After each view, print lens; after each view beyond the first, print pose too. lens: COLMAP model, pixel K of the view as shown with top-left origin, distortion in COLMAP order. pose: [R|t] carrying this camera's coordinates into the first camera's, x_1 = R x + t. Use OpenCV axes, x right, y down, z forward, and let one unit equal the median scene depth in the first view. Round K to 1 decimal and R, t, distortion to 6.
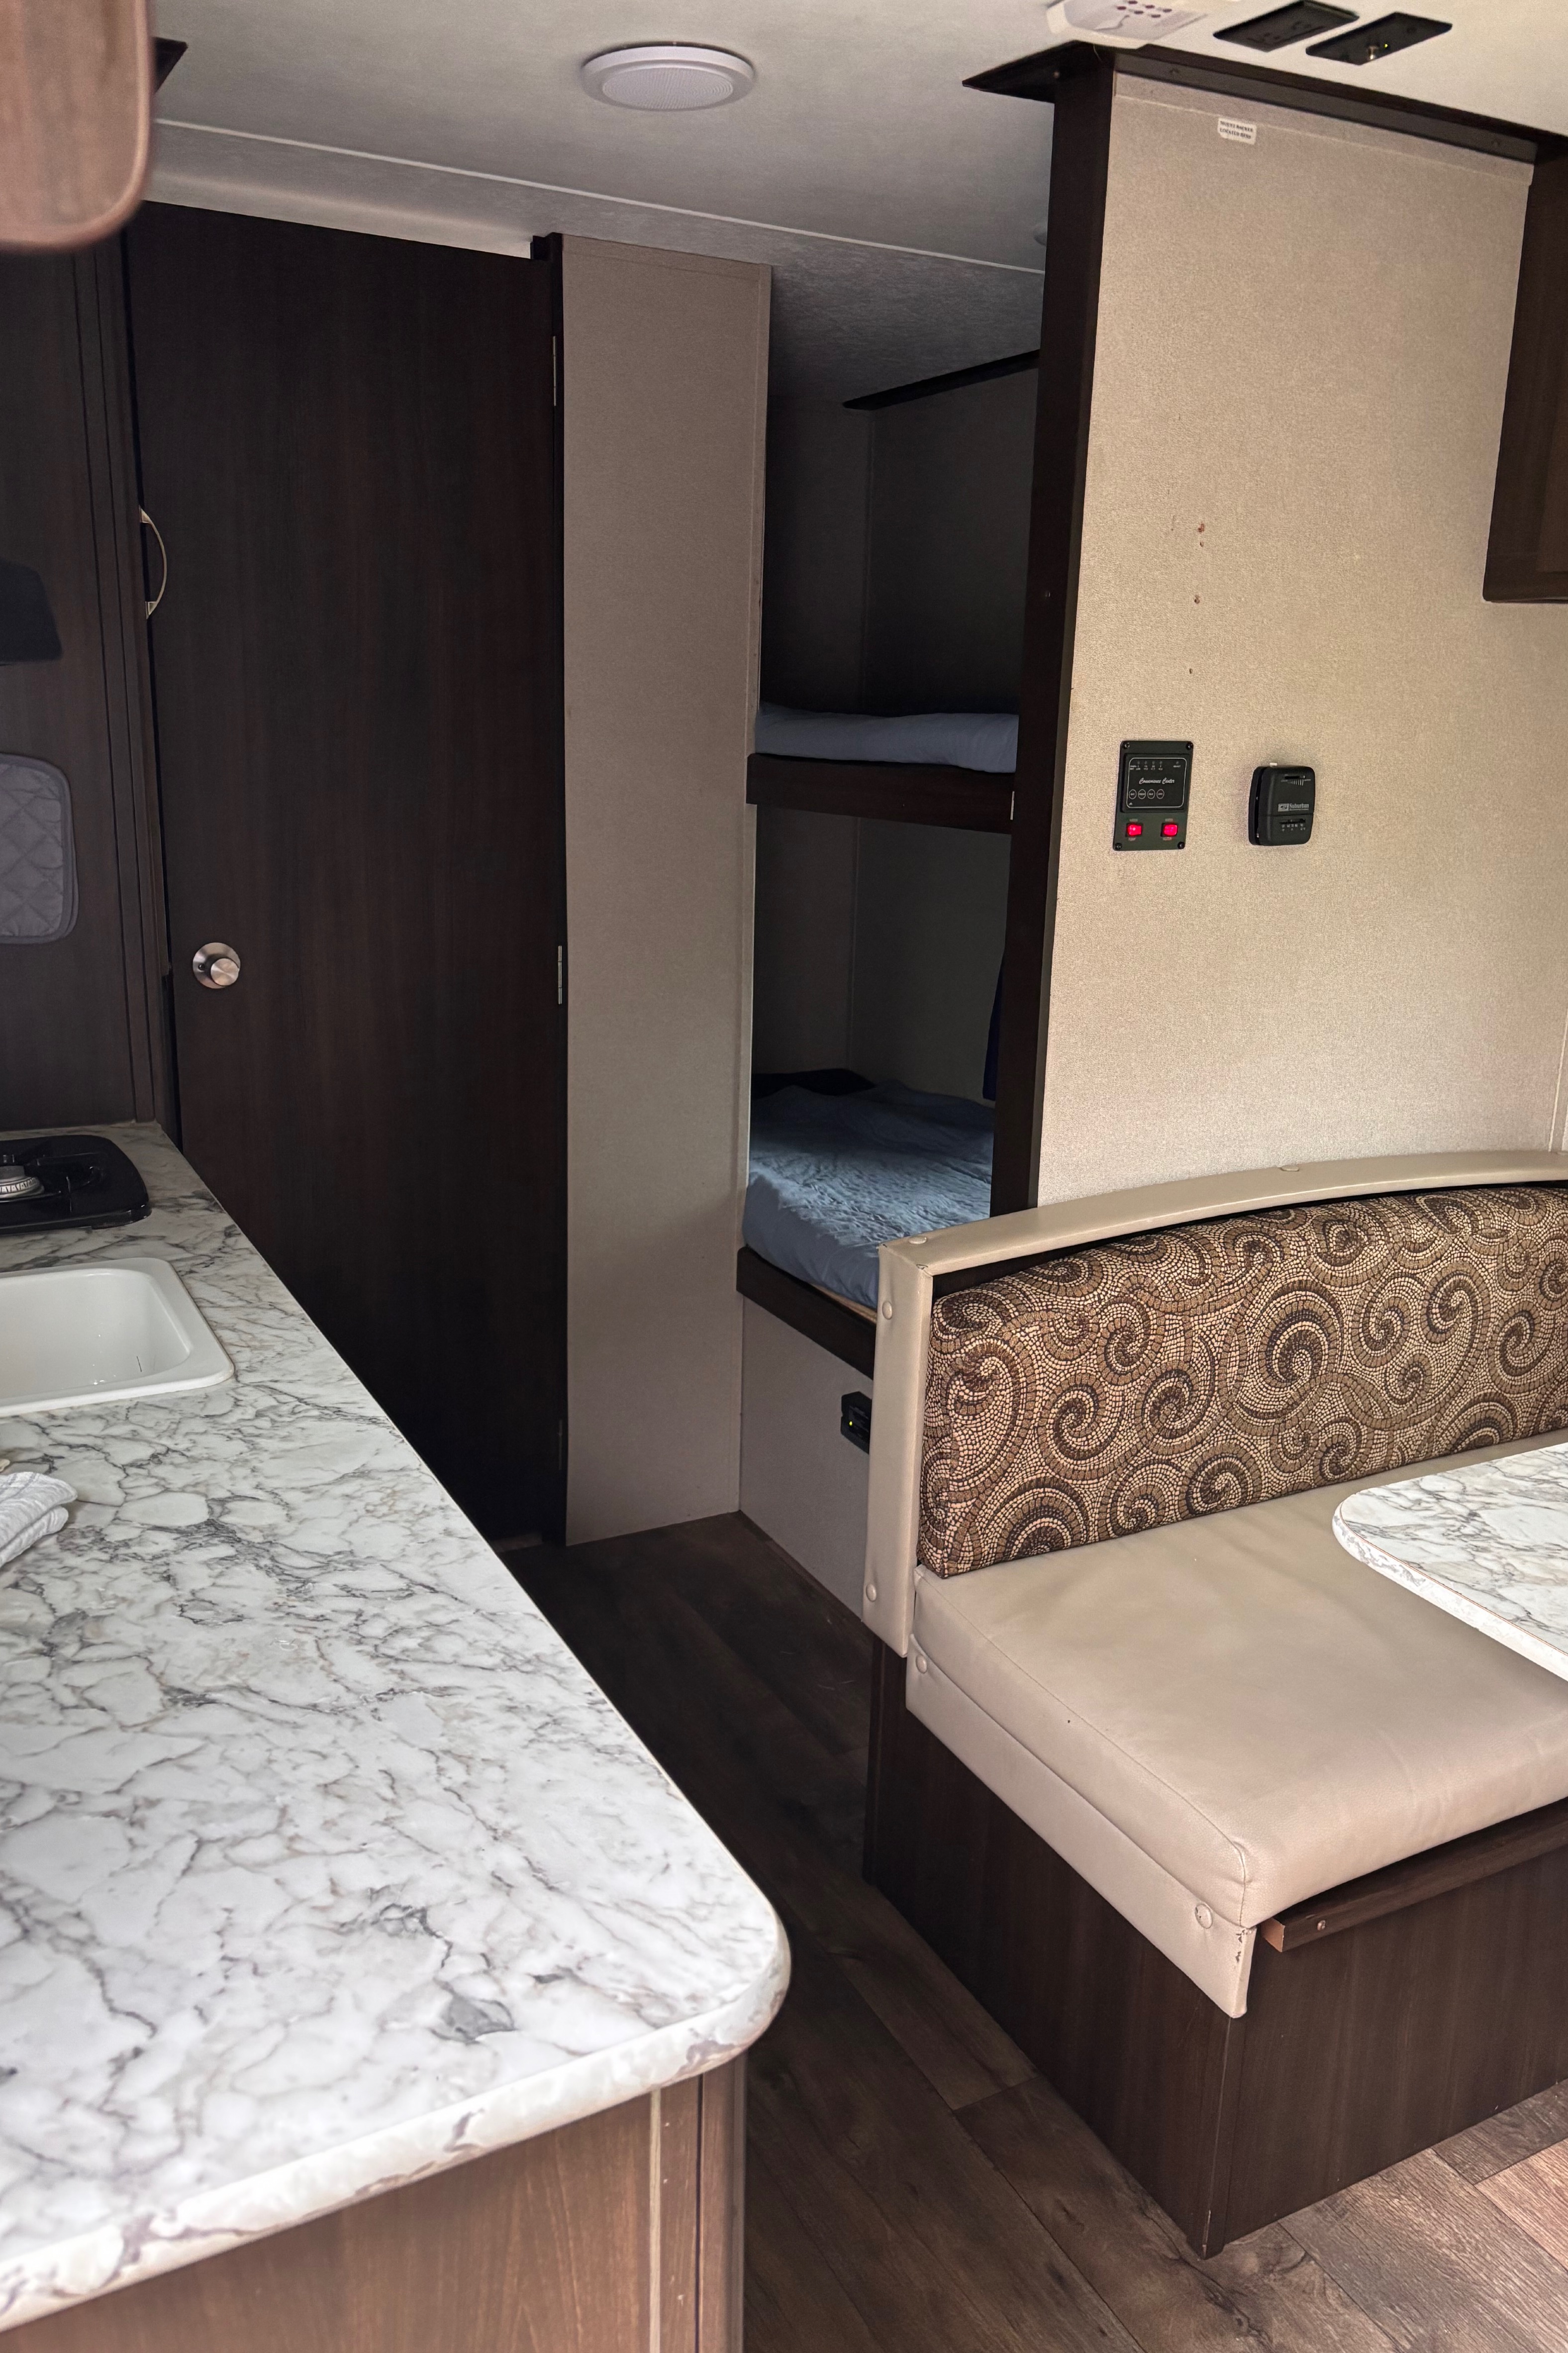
lens RADIAL K [[1785.6, 0, 792.1], [0, 1785.6, 1167.2], [0, 0, 1]] dist [0.021887, -0.009252]
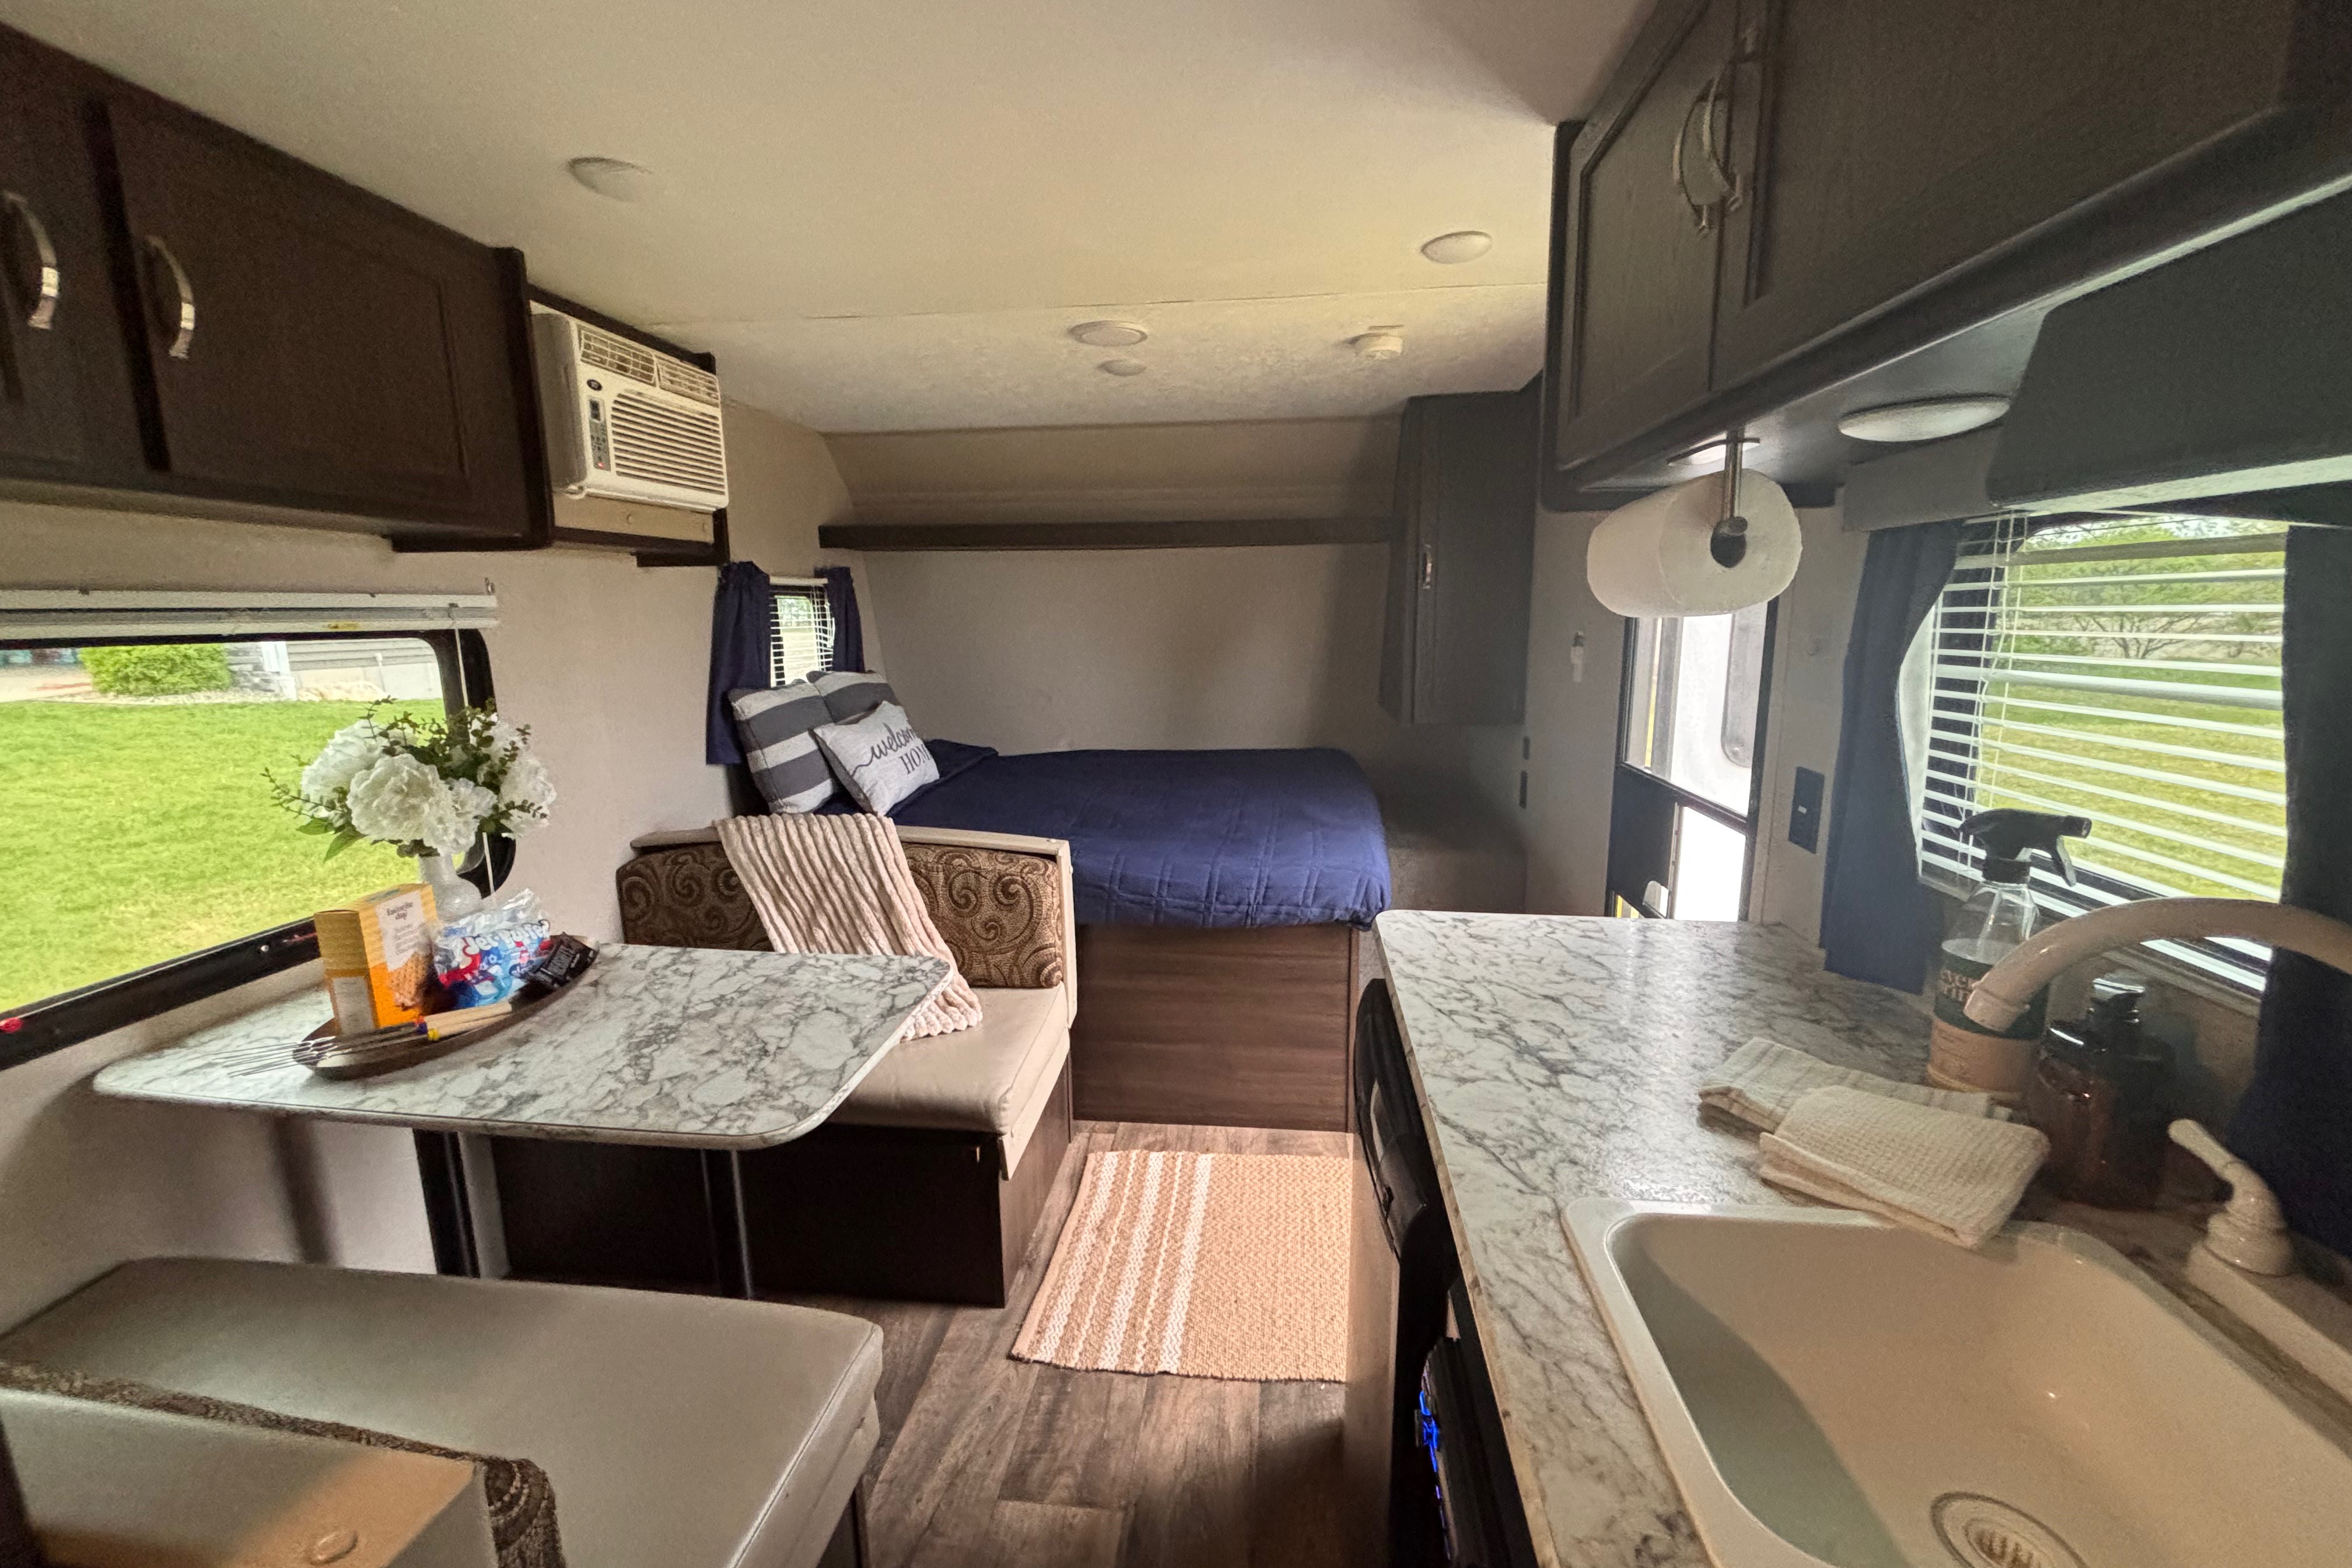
lens RADIAL K [[946.7, 0, 1168.6], [0, 946.7, 779.6], [0, 0, 1]] dist [0.000410, -0.000035]
pose [[-0.819974, -0.113245, 0.561086, -0.286199], [0.137574, 0.912511, 0.385224, -0.260384], [-0.555622, 0.393064, -0.732656, 1.012035]]
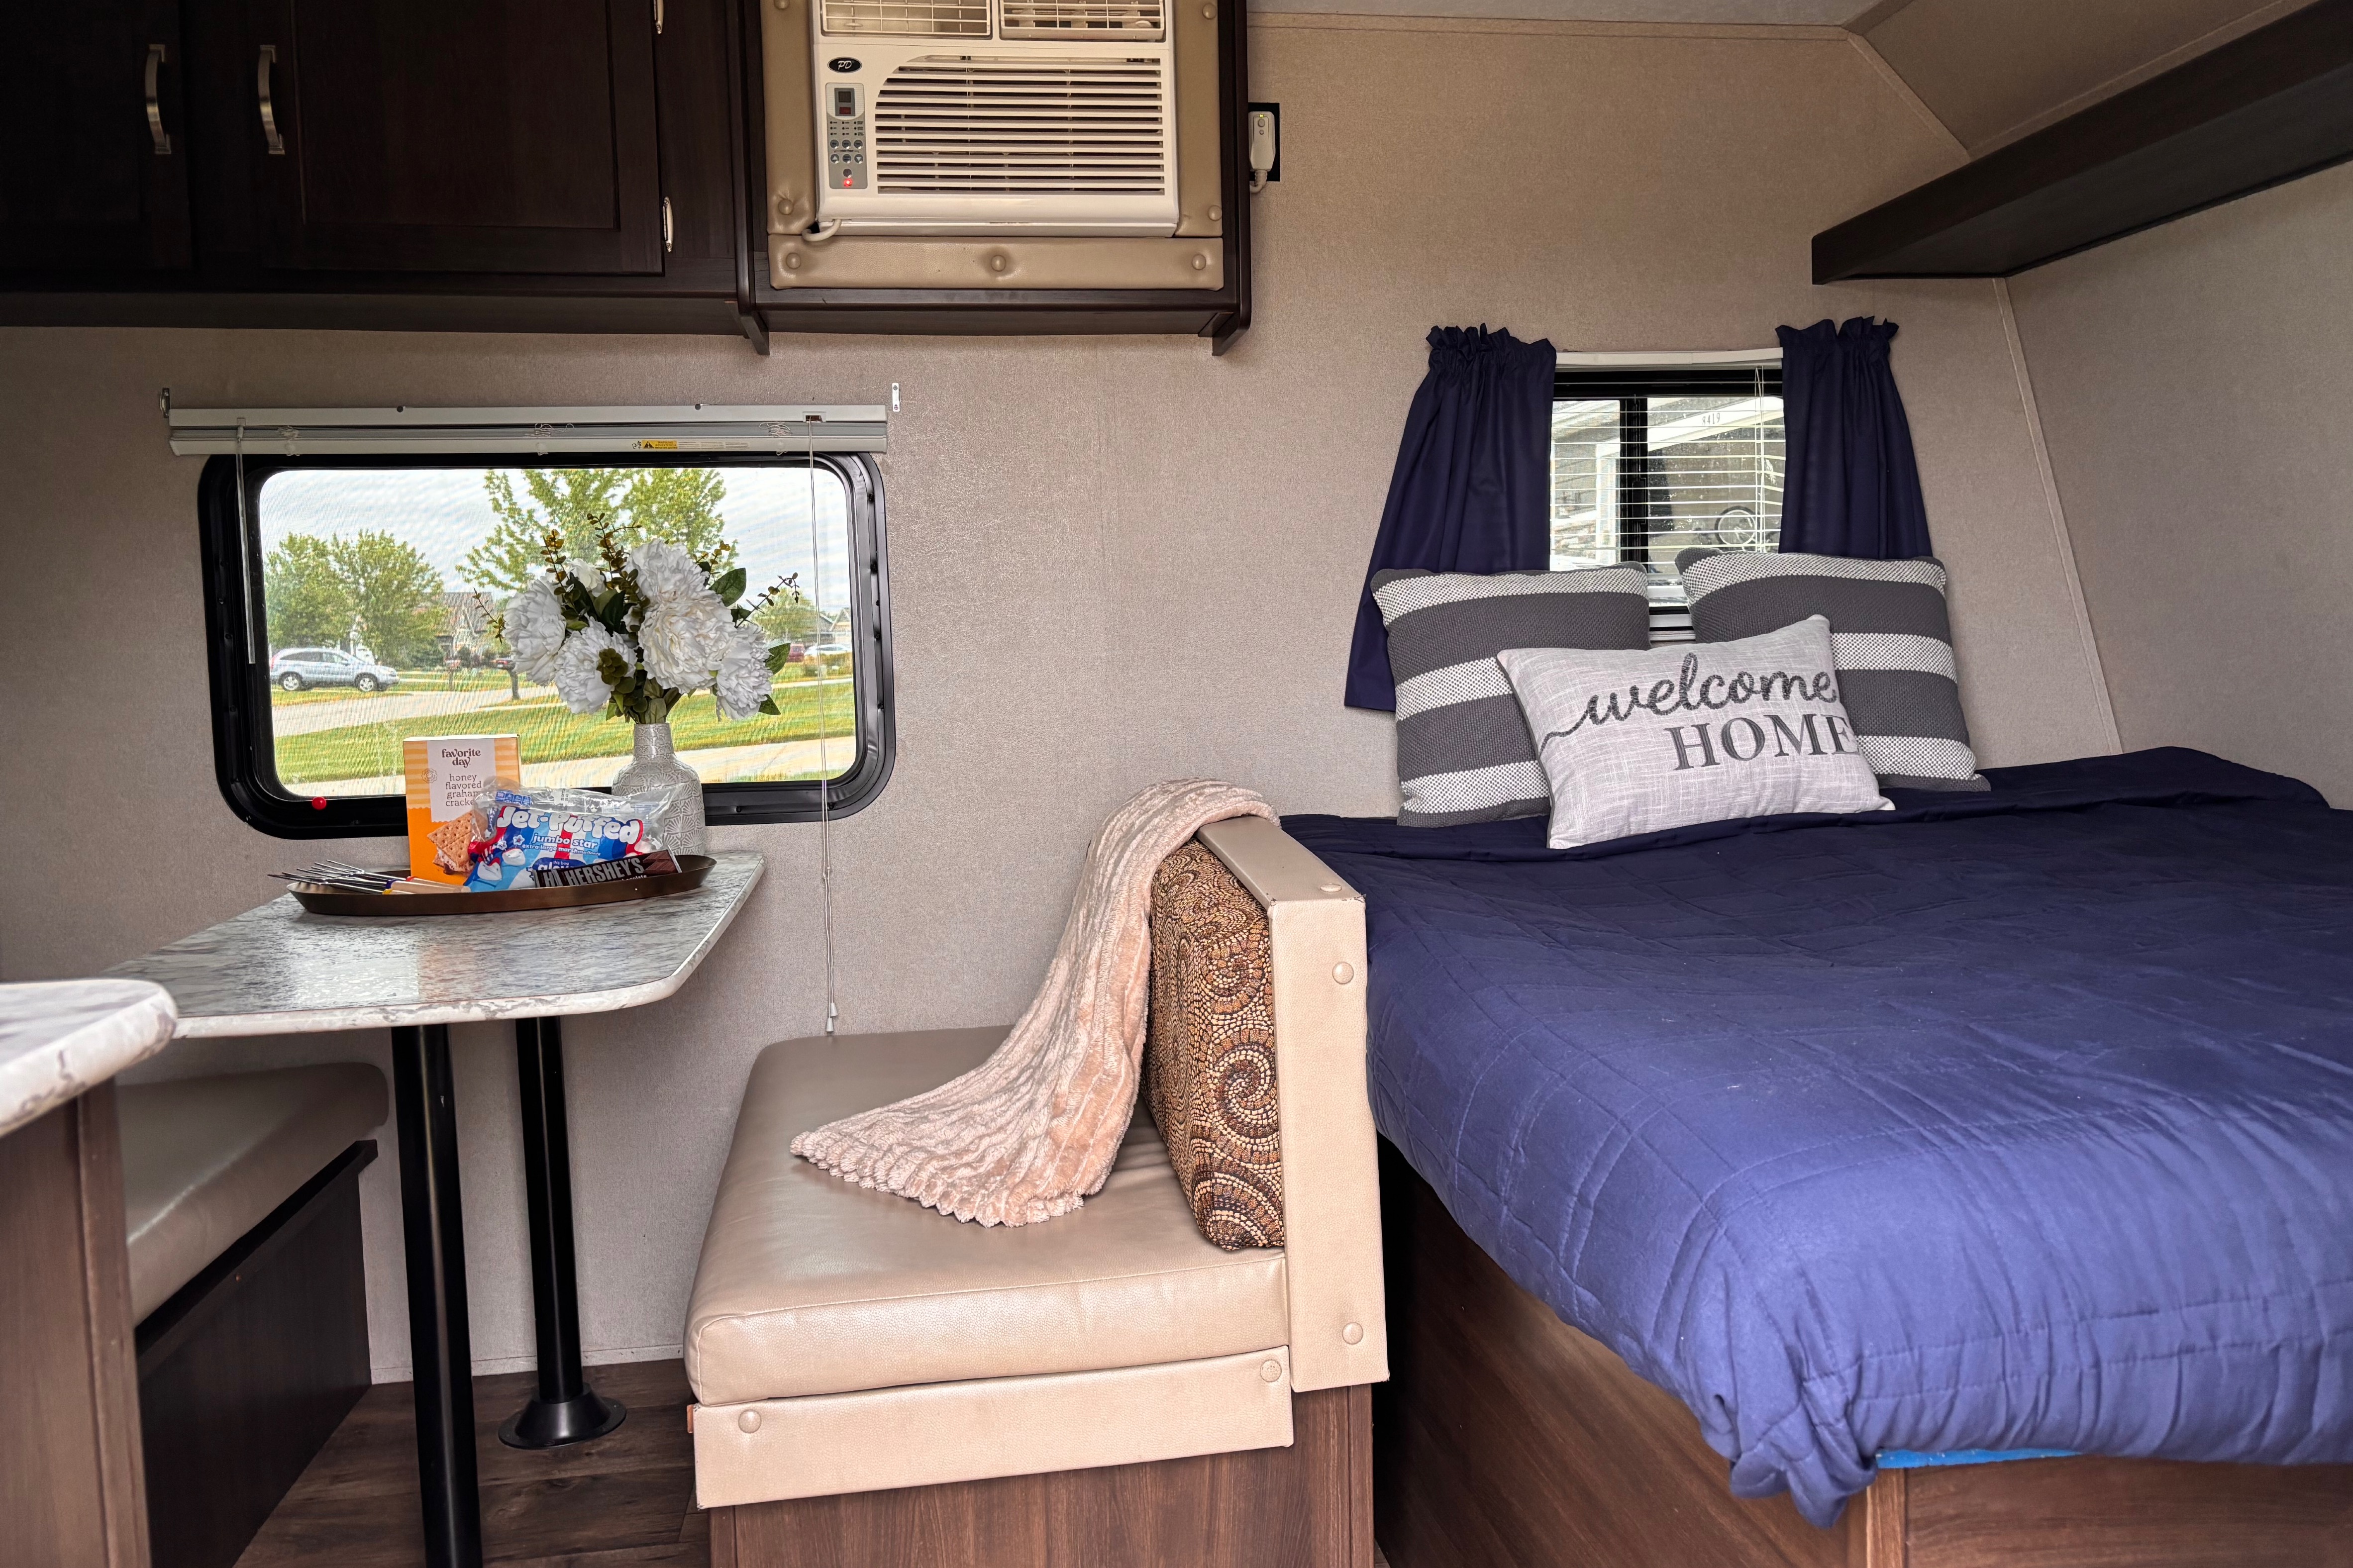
lens RADIAL K [[1761.8, 0, 1176.5], [0, 1761.8, 784.0], [0, 0, 1]] dist [0.005208, 0.003020]
pose [[0.331991, -0.101760, 0.937778, -0.329282], [0.266293, 0.963837, 0.010315, 0.181858], [-0.904914, 0.246299, 0.347083, -0.017903]]
